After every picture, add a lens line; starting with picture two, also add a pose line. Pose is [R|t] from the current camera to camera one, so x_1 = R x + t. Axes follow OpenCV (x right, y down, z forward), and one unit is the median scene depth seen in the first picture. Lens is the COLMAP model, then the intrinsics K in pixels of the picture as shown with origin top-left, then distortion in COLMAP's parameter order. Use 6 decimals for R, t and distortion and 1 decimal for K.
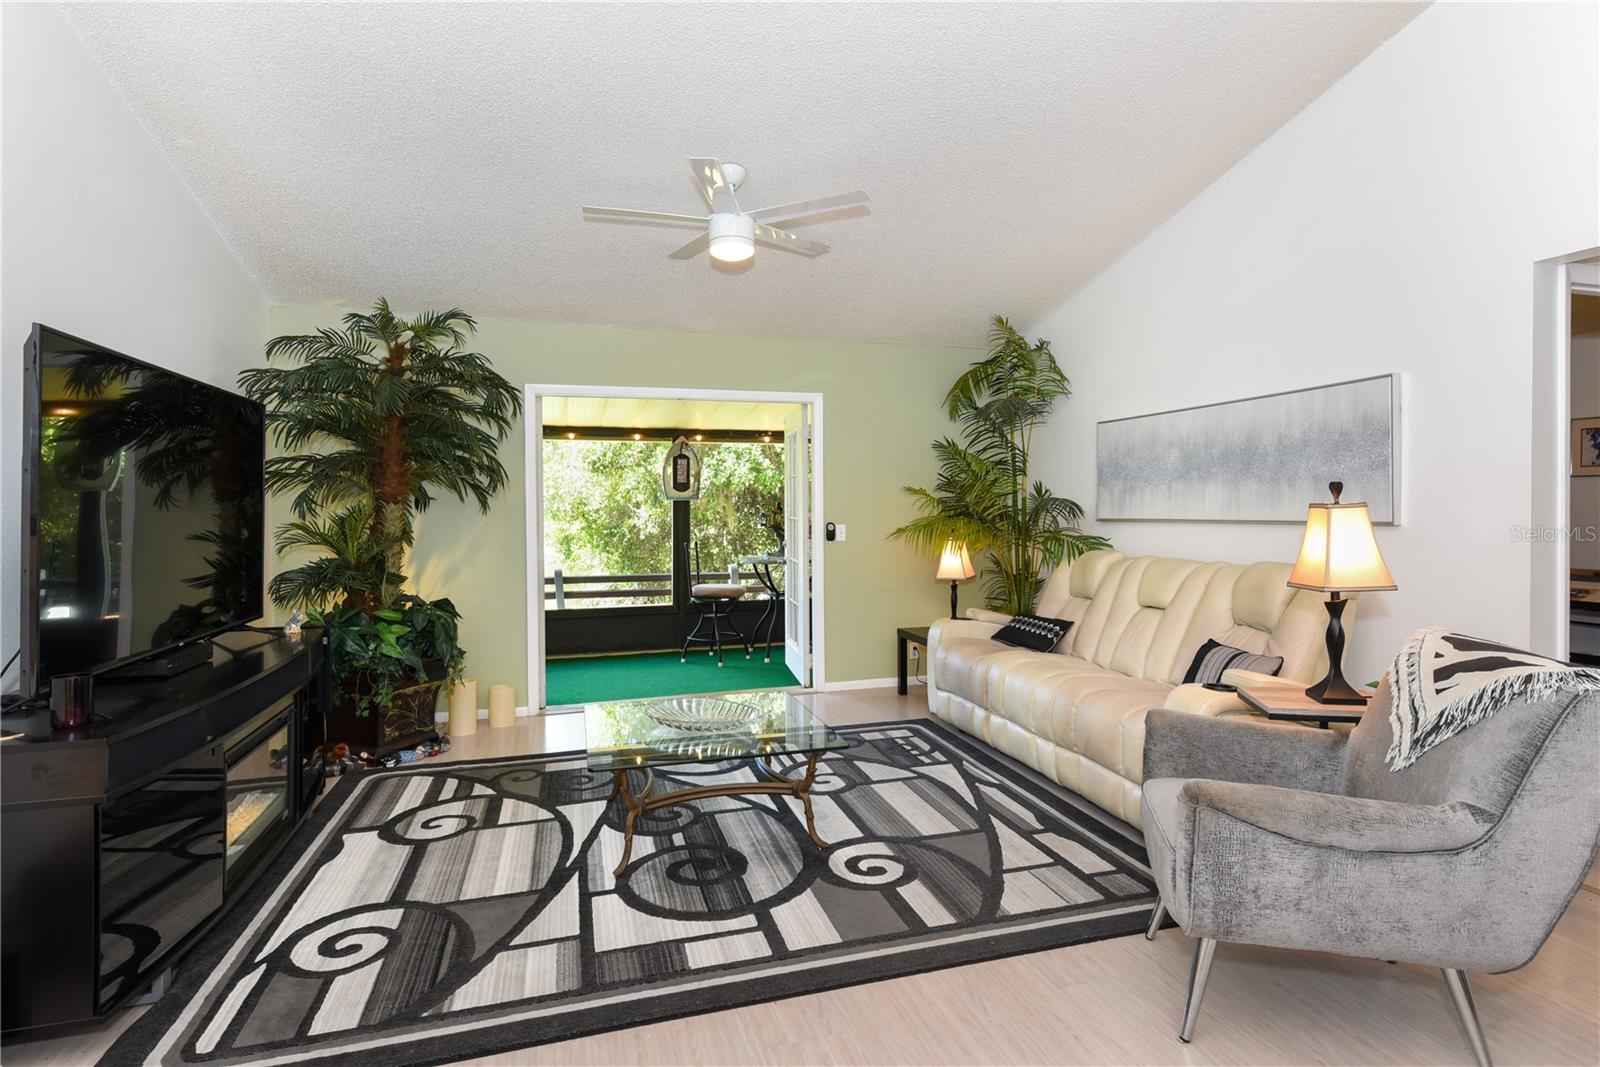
lens RADIAL K [[783.7, 0, 800.0], [0, 783.7, 533.5], [0, 0, 1]] dist [0.001691, 0.000243]
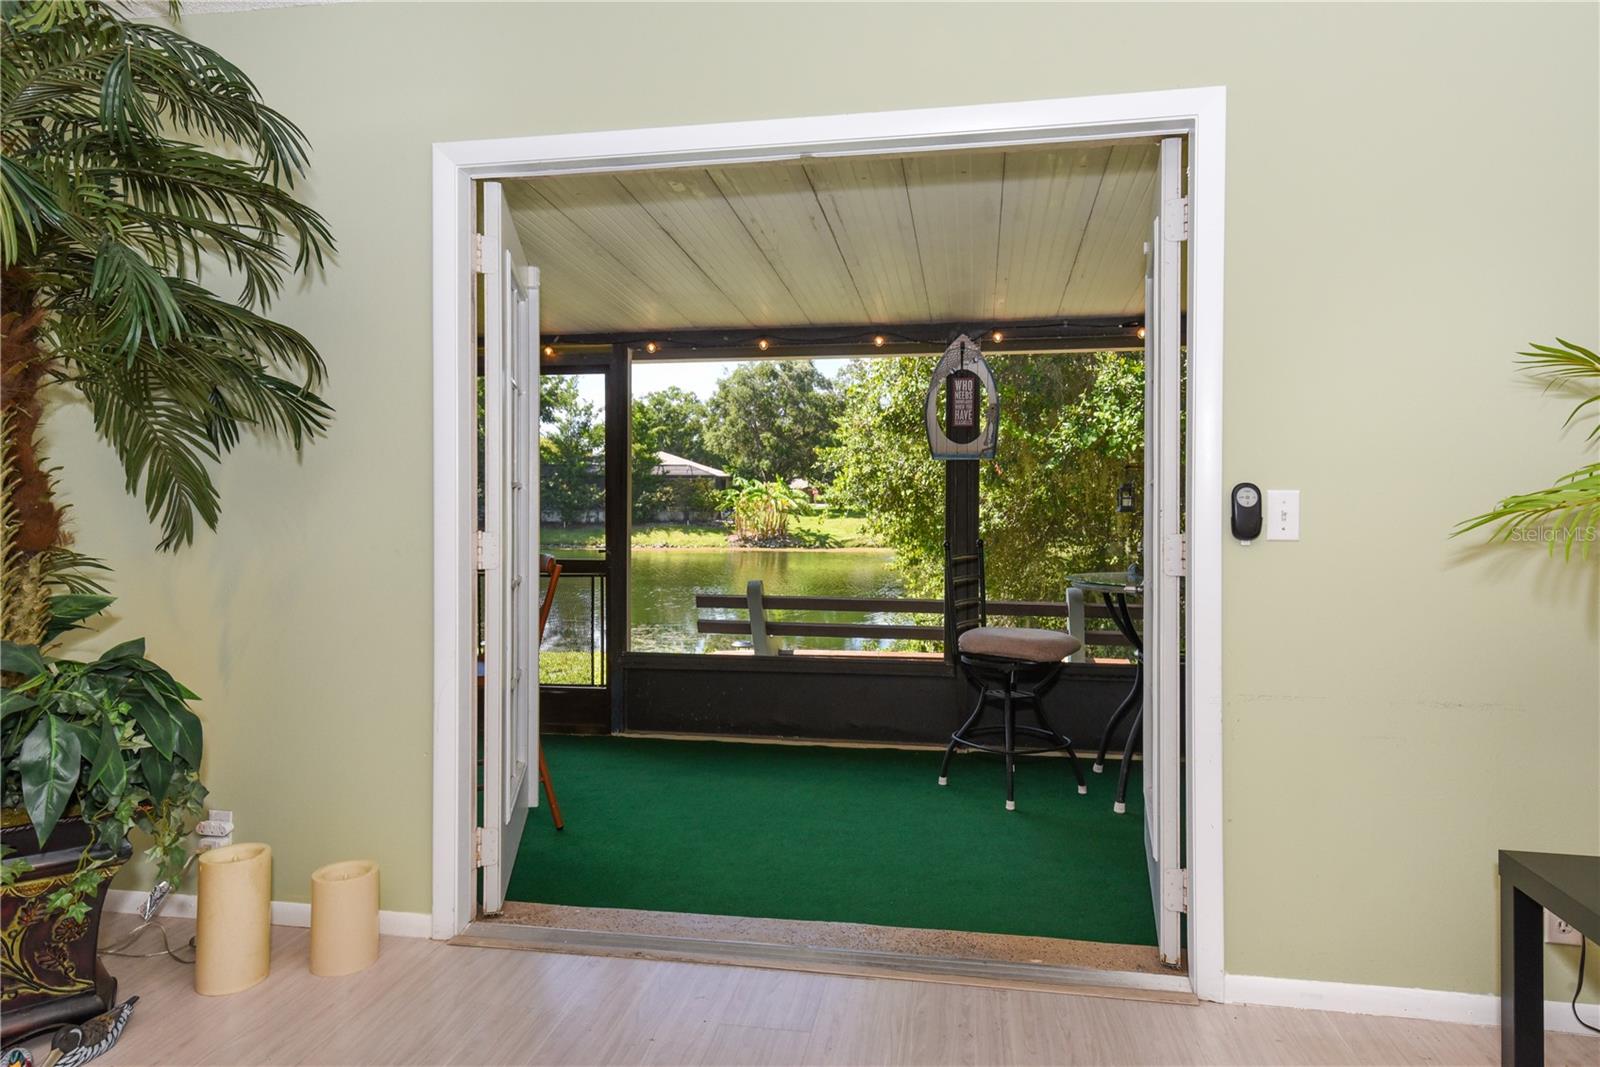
lens RADIAL K [[973.1, 0, 799.7], [0, 973.1, 514.5], [0, 0, 1]] dist [0.054013, 0.000197]
pose [[0.894886, 0.018503, -0.445911, 0.039312], [-0.030692, 0.999326, -0.020127, 0.009395], [0.445238, 0.031698, 0.894851, 0.384790]]
